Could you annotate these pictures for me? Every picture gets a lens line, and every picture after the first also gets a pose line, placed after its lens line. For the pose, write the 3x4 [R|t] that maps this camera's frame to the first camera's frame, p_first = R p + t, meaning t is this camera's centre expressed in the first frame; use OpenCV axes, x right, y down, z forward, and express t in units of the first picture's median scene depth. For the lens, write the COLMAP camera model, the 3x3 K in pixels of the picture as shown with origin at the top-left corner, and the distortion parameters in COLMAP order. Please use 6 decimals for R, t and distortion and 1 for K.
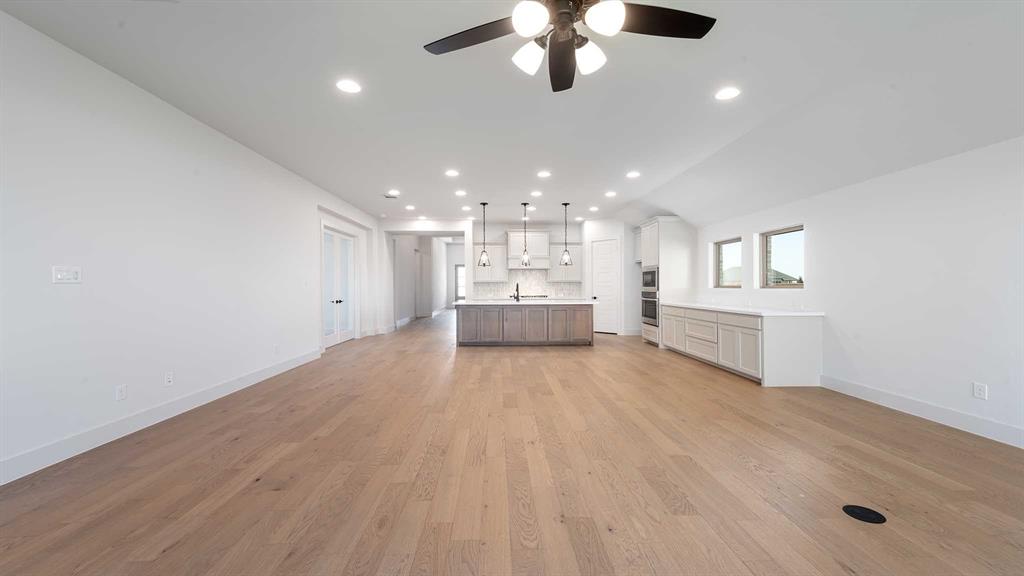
lens RADIAL K [[401.3, 0, 512.9], [0, 401.3, 281.5], [0, 0, 1]] dist [0.008305, -0.000826]
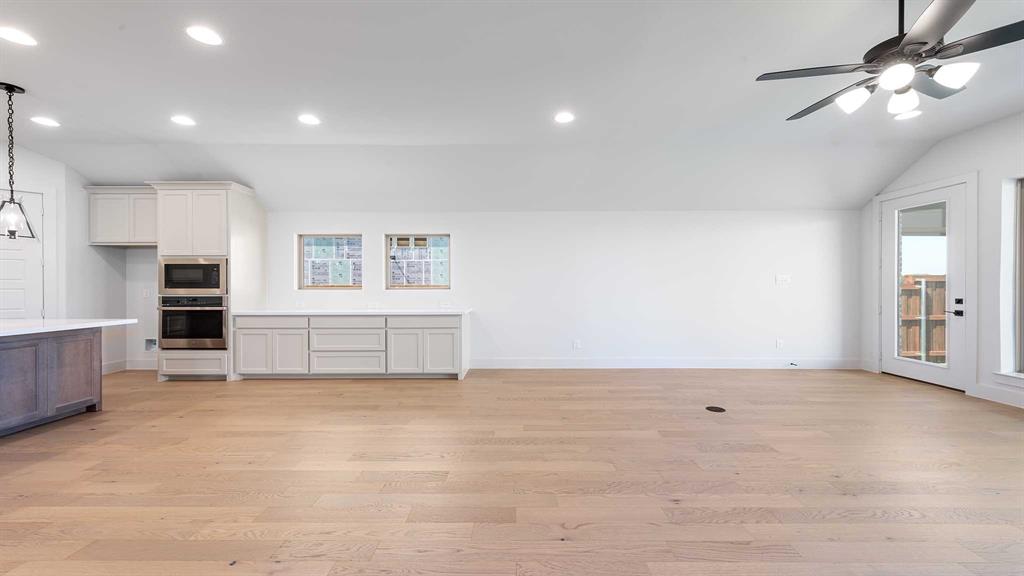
lens RADIAL K [[401.3, 0, 513.4], [0, 401.3, 286.2], [0, 0, 1]] dist [0.008305, -0.000826]
pose [[0.045552, 0.000982, 0.998961, -0.267428], [-0.009288, 0.999957, -0.000559, 0.005495], [-0.998919, -0.009252, 0.045560, 0.485234]]
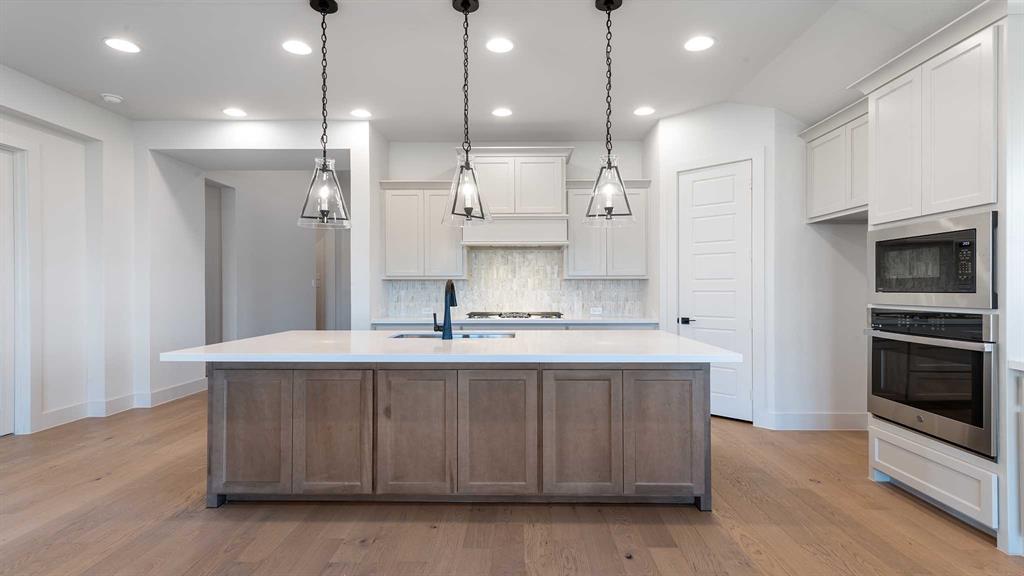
lens RADIAL K [[516.0, 0, 513.9], [0, 516.0, 286.4], [0, 0, 1]] dist [0.016324, -0.001795]
pose [[0.998673, 0.000648, -0.051503, 0.086906], [-0.000255, 0.999971, 0.007641, 0.006555], [0.051507, -0.007618, 0.998644, 0.651594]]
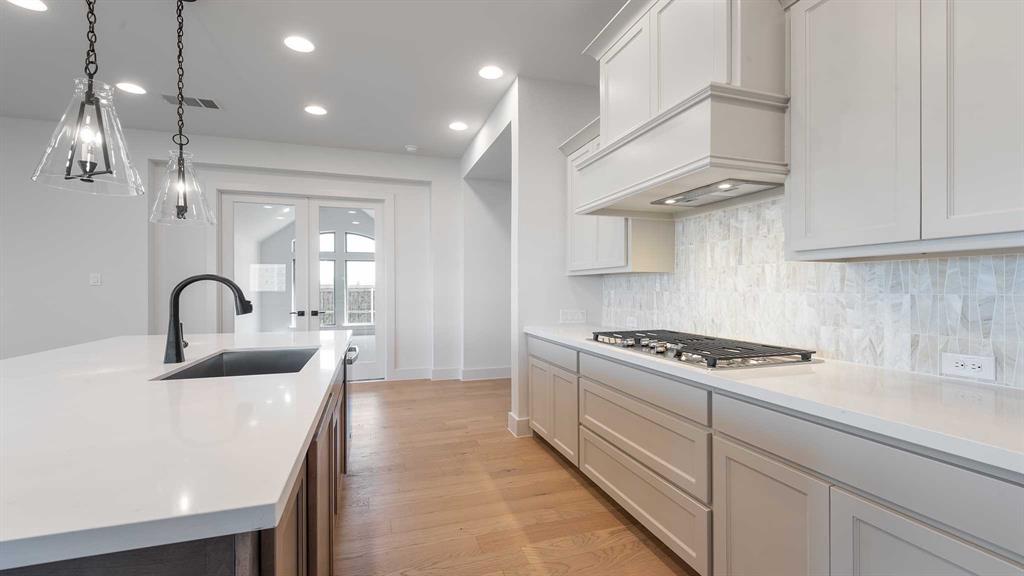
lens RADIAL K [[436.6, 0, 515.7], [0, 436.6, 287.4], [0, 0, 1]] dist [-0.004185, -0.000094]
pose [[0.269789, 0.000047, -0.962920, 0.295180], [0.011522, 0.999928, 0.003277, 0.012525], [0.962851, -0.011979, 0.269769, 1.188273]]
